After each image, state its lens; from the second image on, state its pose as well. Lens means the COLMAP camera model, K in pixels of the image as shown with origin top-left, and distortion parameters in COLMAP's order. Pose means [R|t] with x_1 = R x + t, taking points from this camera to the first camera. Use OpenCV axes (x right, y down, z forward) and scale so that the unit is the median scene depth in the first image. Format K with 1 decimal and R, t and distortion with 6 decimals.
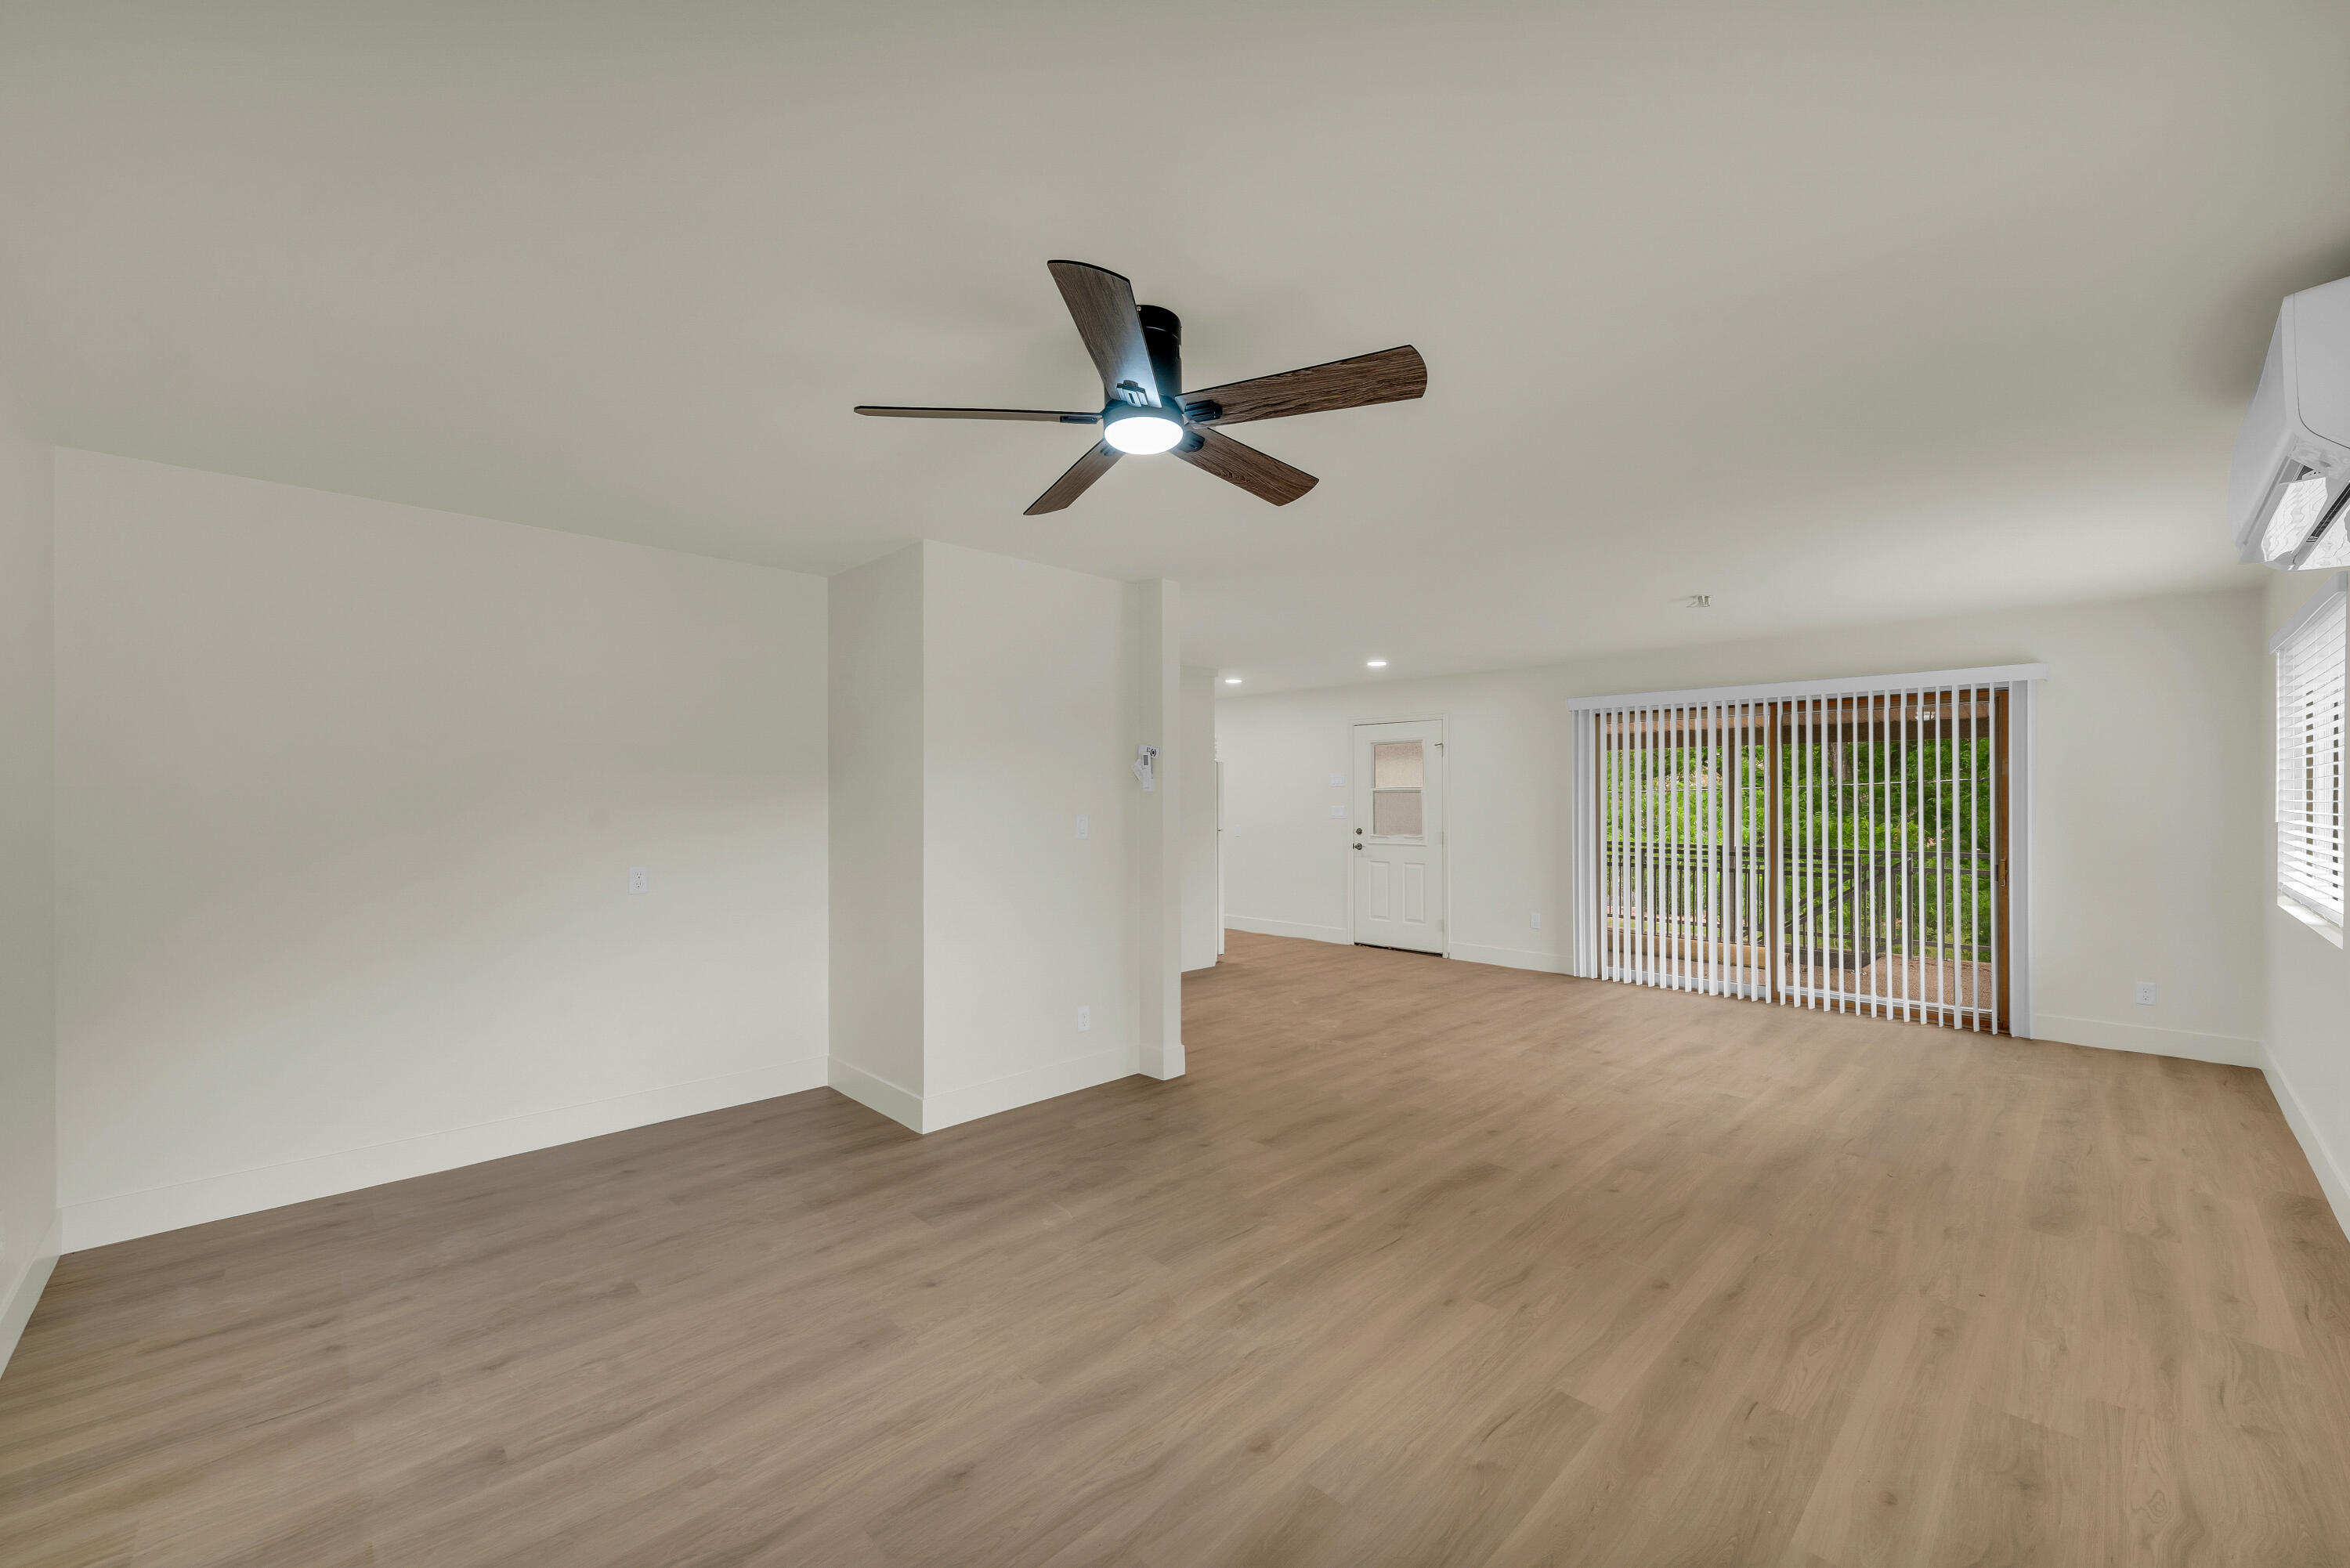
lens RADIAL K [[954.0, 0, 1164.2], [0, 954.0, 796.1], [0, 0, 1]] dist [0.000013, 0.000175]
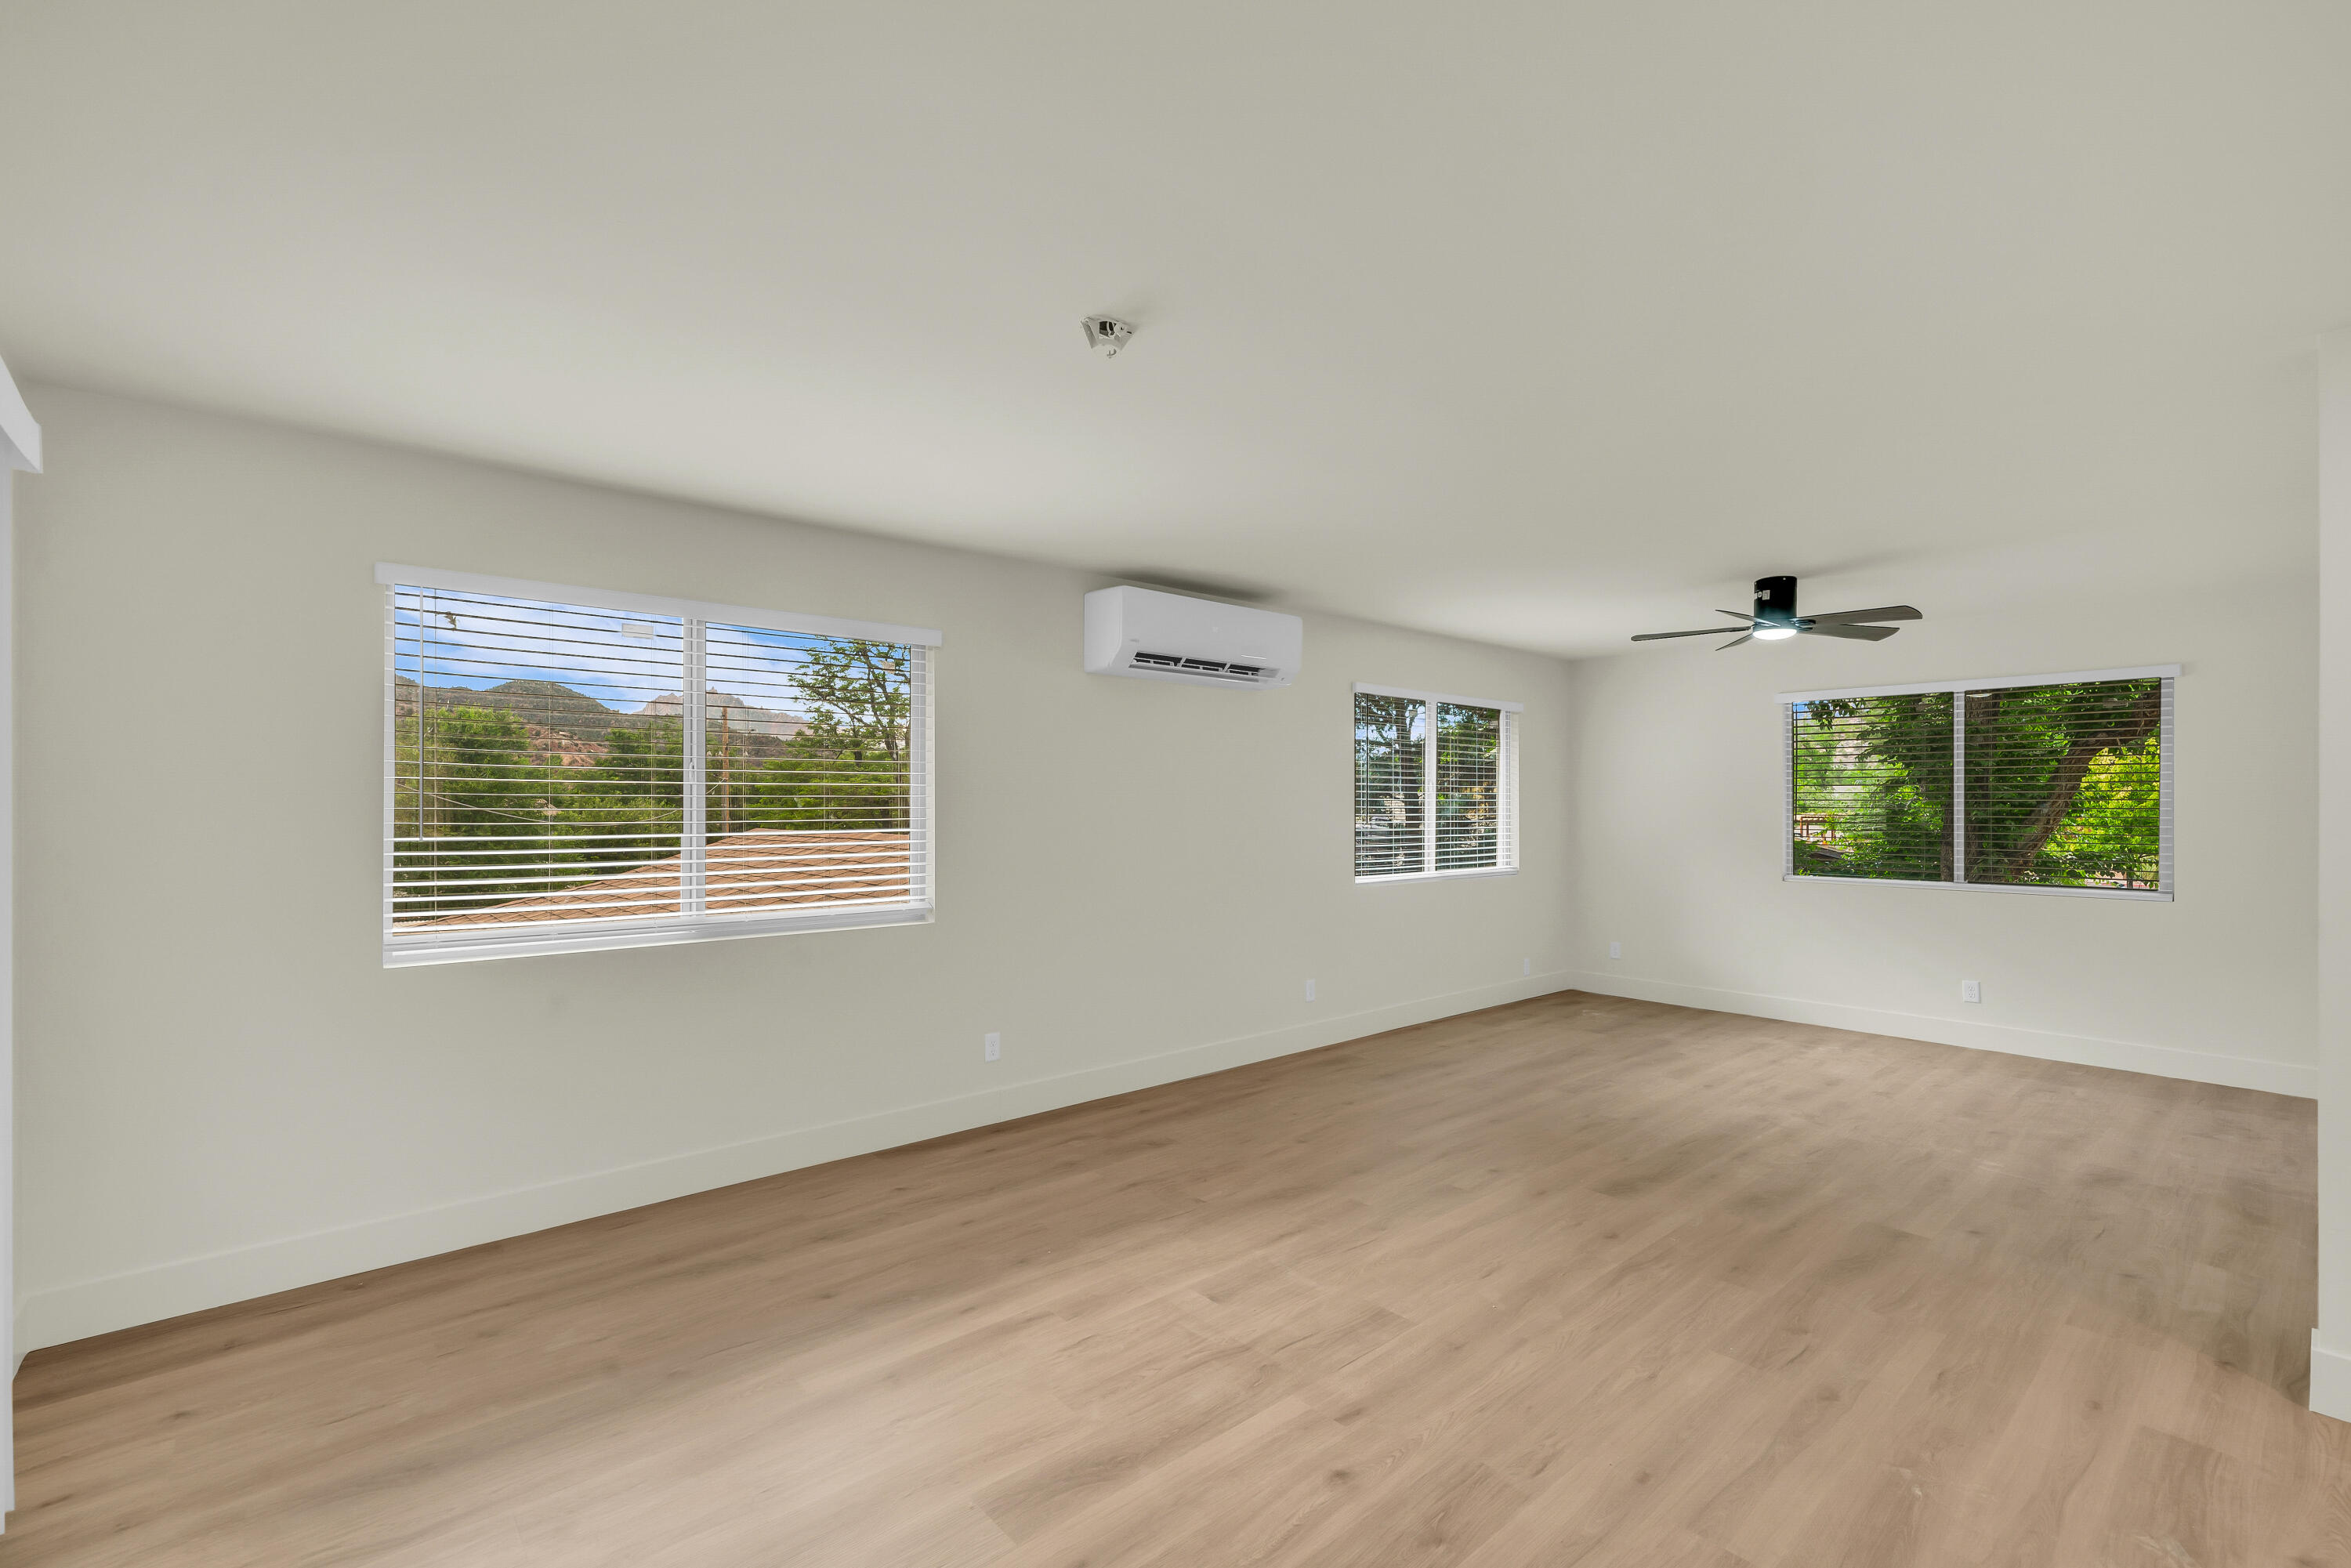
lens RADIAL K [[1020.8, 0, 1172.4], [0, 1020.8, 801.2], [0, 0, 1]] dist [0.001171, 0.000303]
pose [[-0.998212, 0.000492, 0.059777, 0.504640], [0.000150, 0.999984, -0.005736, 0.002937], [-0.059779, -0.005716, -0.998195, 1.437612]]
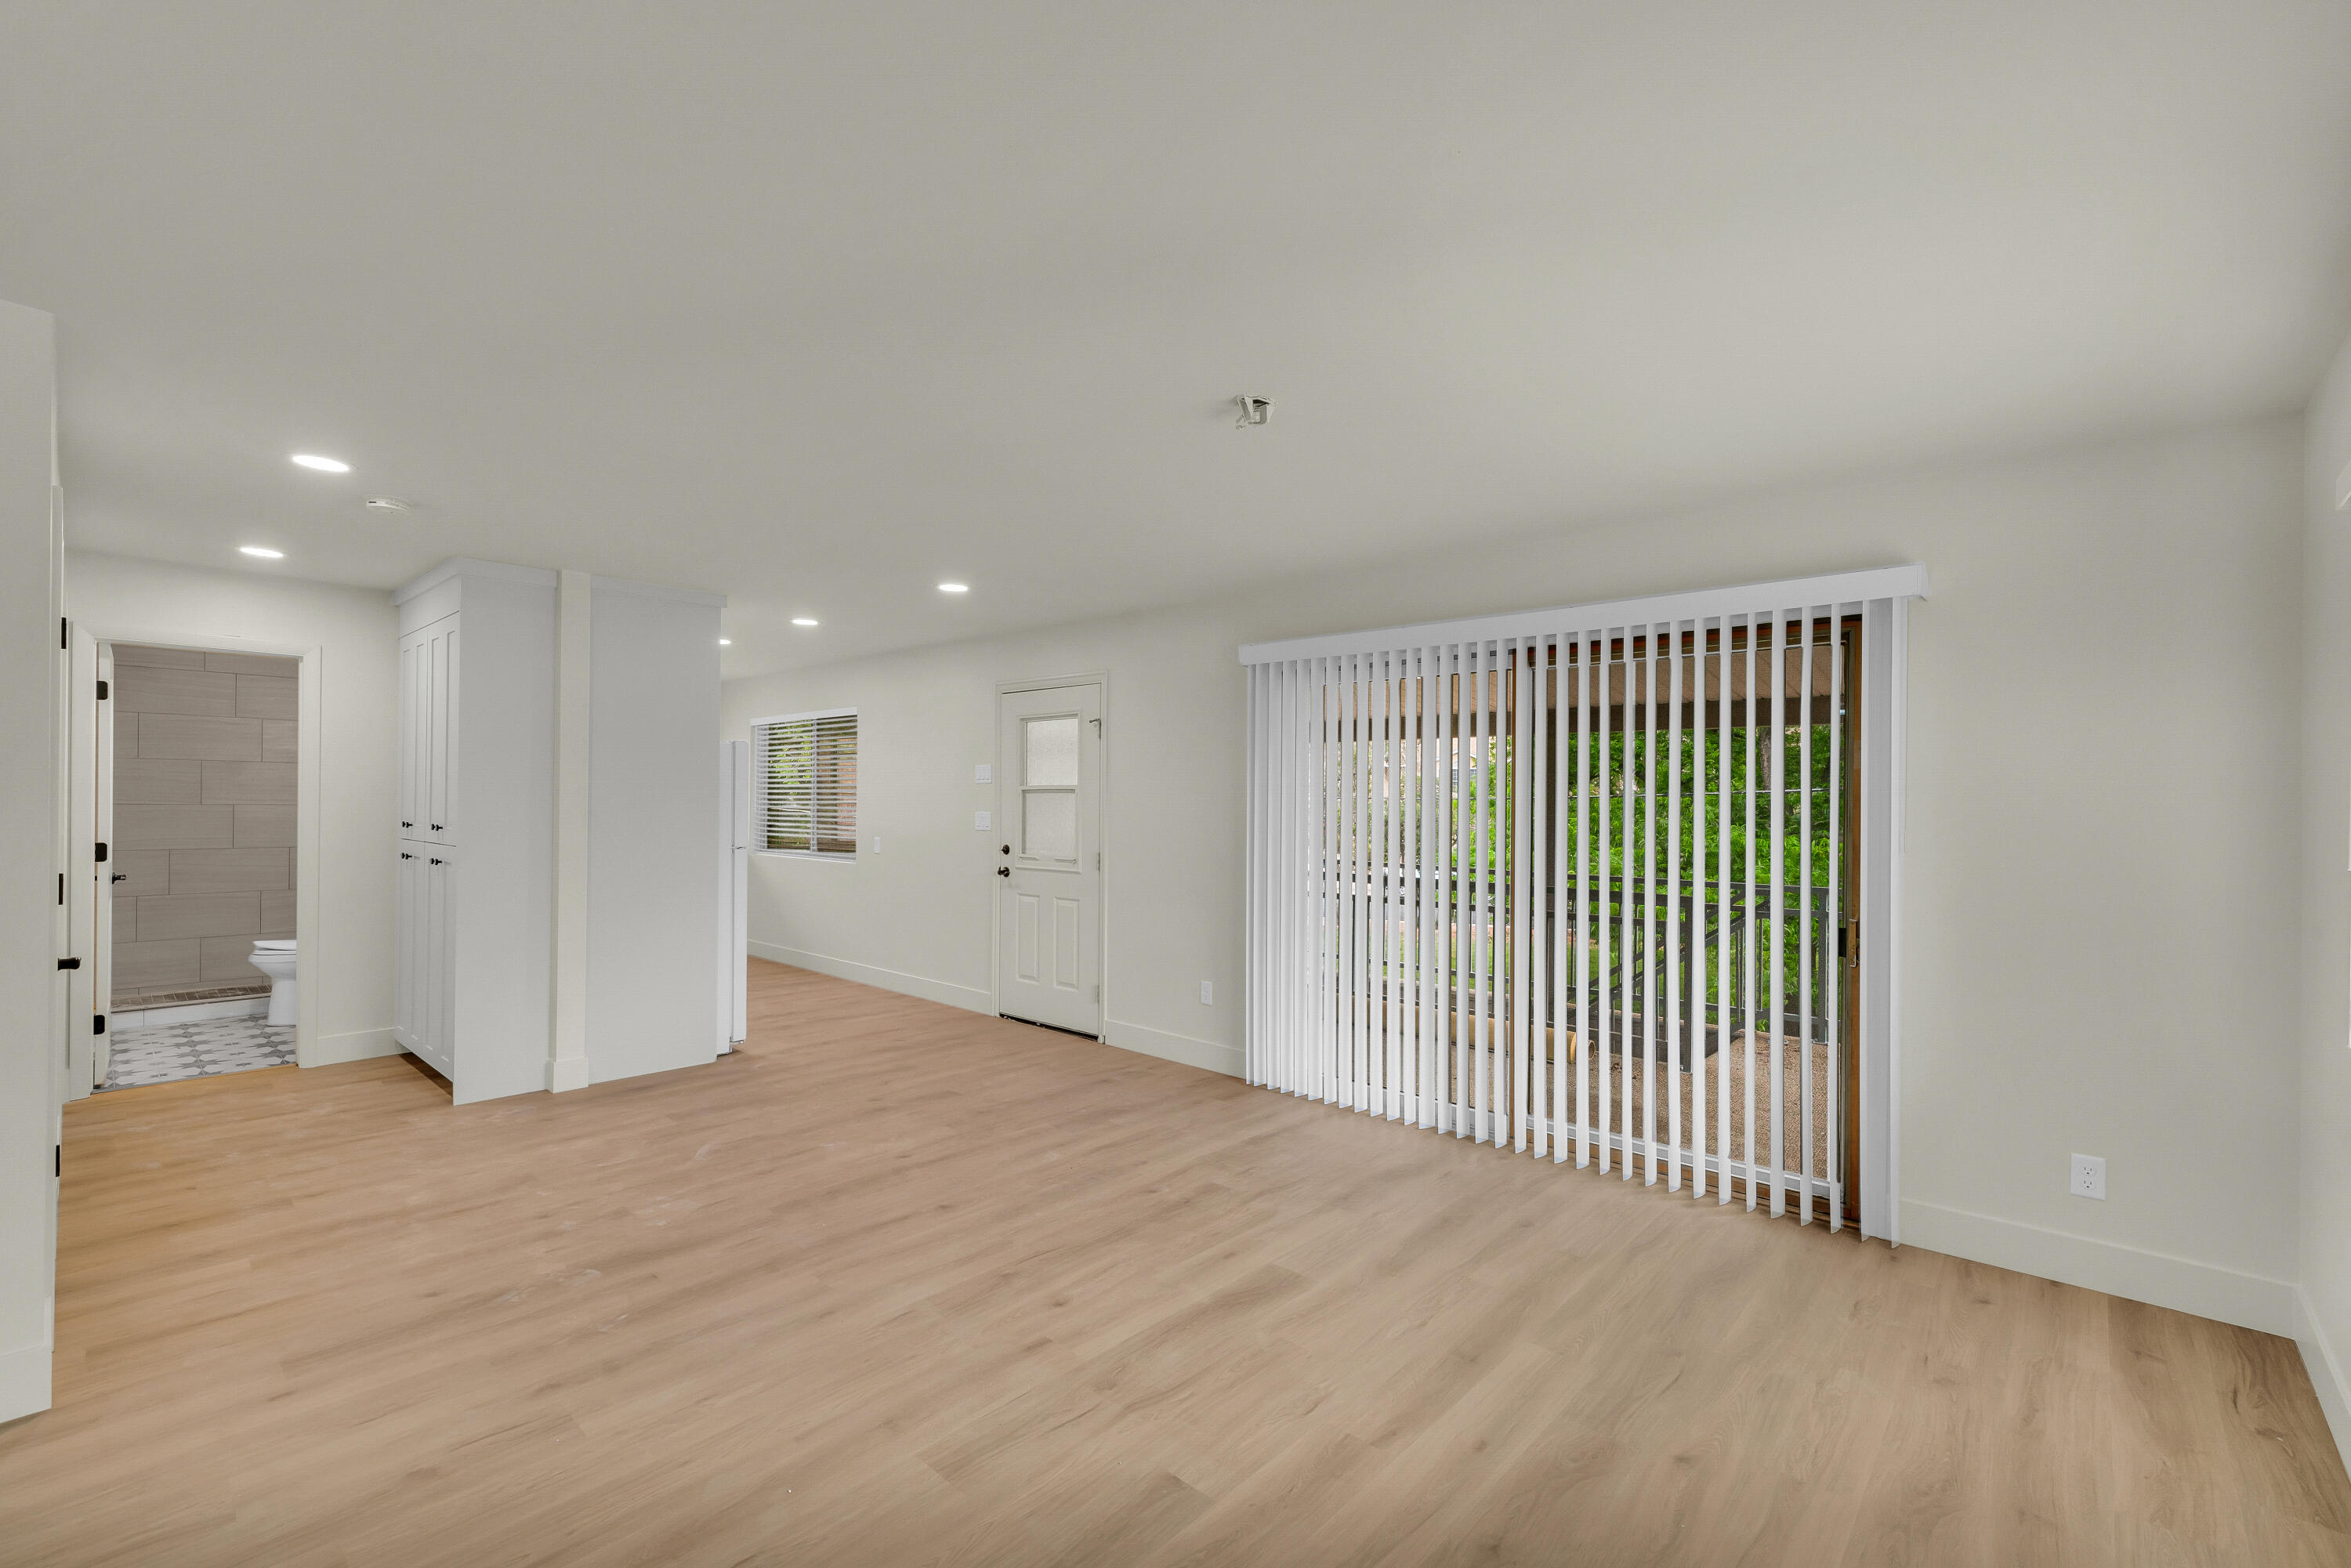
lens RADIAL K [[1020.8, 0, 1172.4], [0, 1020.8, 801.2], [0, 0, 1]] dist [0.001171, 0.000303]
pose [[0.998272, 0.011041, 0.057721, 0.487976], [-0.011157, 0.999936, 0.001693, -0.000216], [-0.057699, -0.002334, 0.998331, 0.464236]]
